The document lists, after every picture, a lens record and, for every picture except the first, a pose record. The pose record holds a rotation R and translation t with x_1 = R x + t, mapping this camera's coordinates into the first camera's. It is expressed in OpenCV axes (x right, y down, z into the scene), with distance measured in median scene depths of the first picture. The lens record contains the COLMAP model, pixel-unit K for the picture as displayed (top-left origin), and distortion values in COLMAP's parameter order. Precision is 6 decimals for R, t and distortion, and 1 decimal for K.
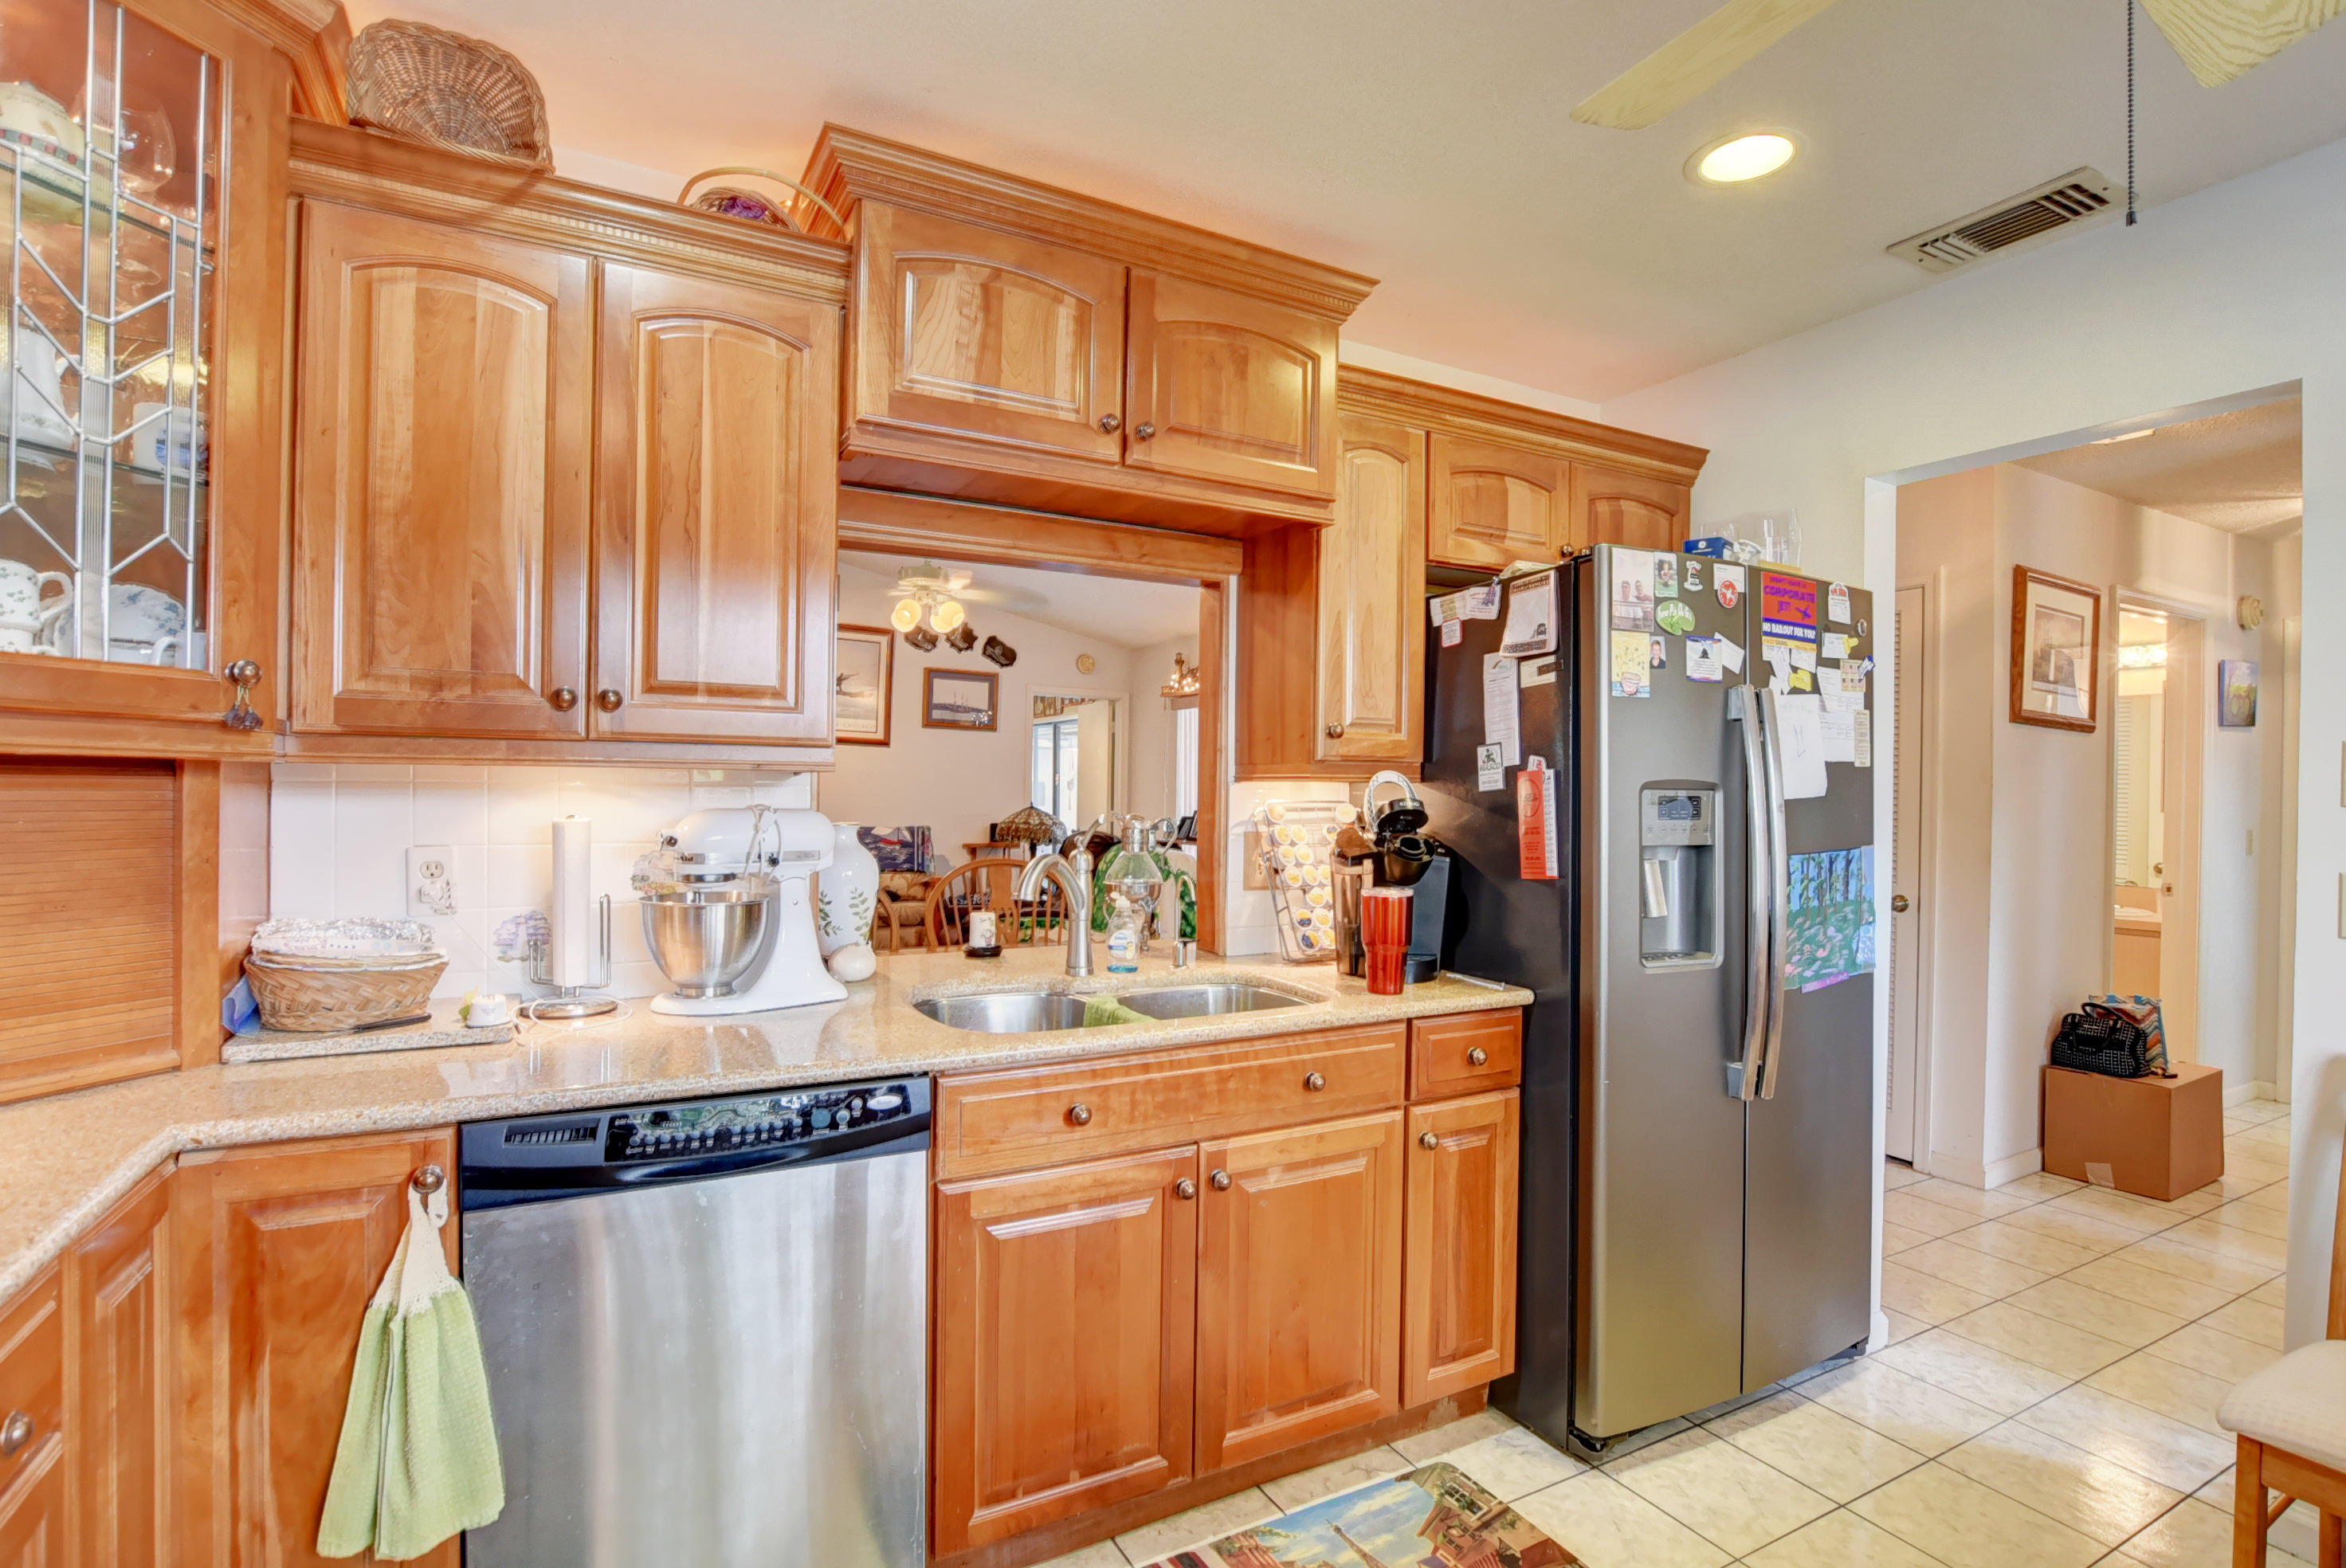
lens RADIAL K [[1131.7, 0, 1176.5], [0, 1131.7, 790.9], [0, 0, 1]] dist [0.000131, 0.000002]
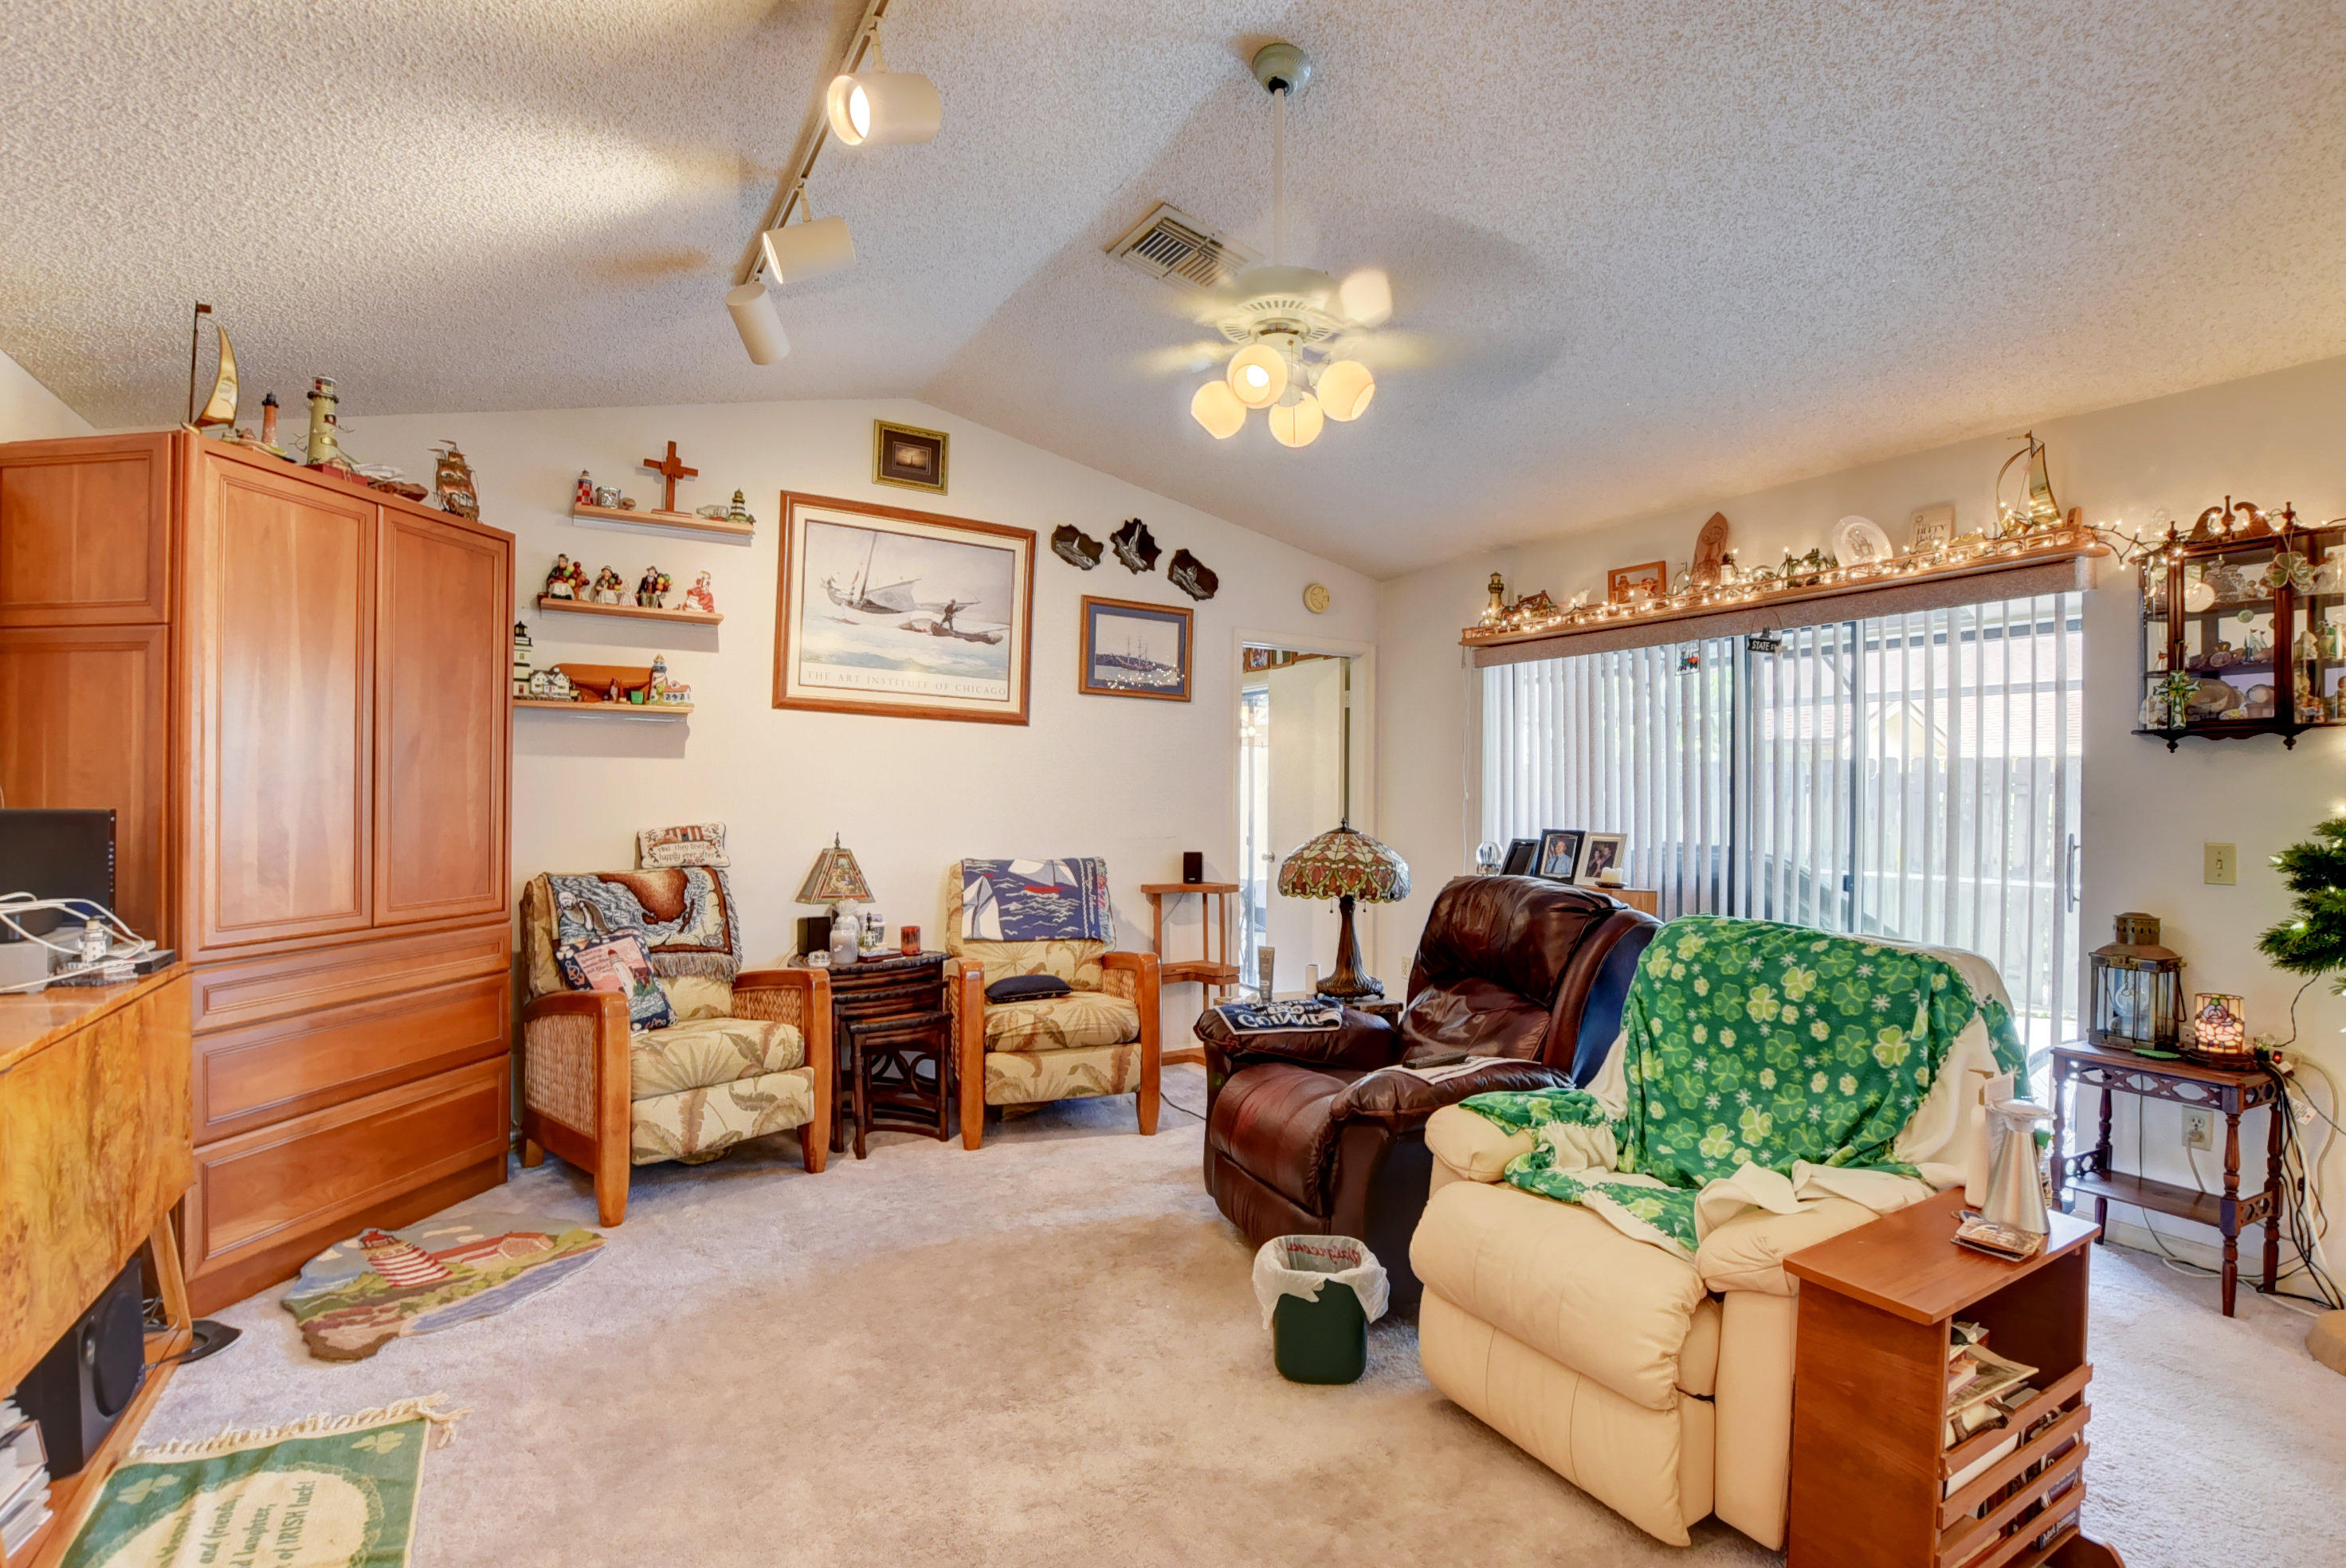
lens RADIAL K [[1131.7, 0, 1172.0], [0, 1131.7, 783.9], [0, 0, 1]] dist [0.000131, 0.000002]
pose [[0.999994, -0.001918, 0.002914, -0.174155], [0.001955, 0.999919, -0.012567, -0.000266], [-0.002890, 0.012573, 0.999917, 0.389183]]
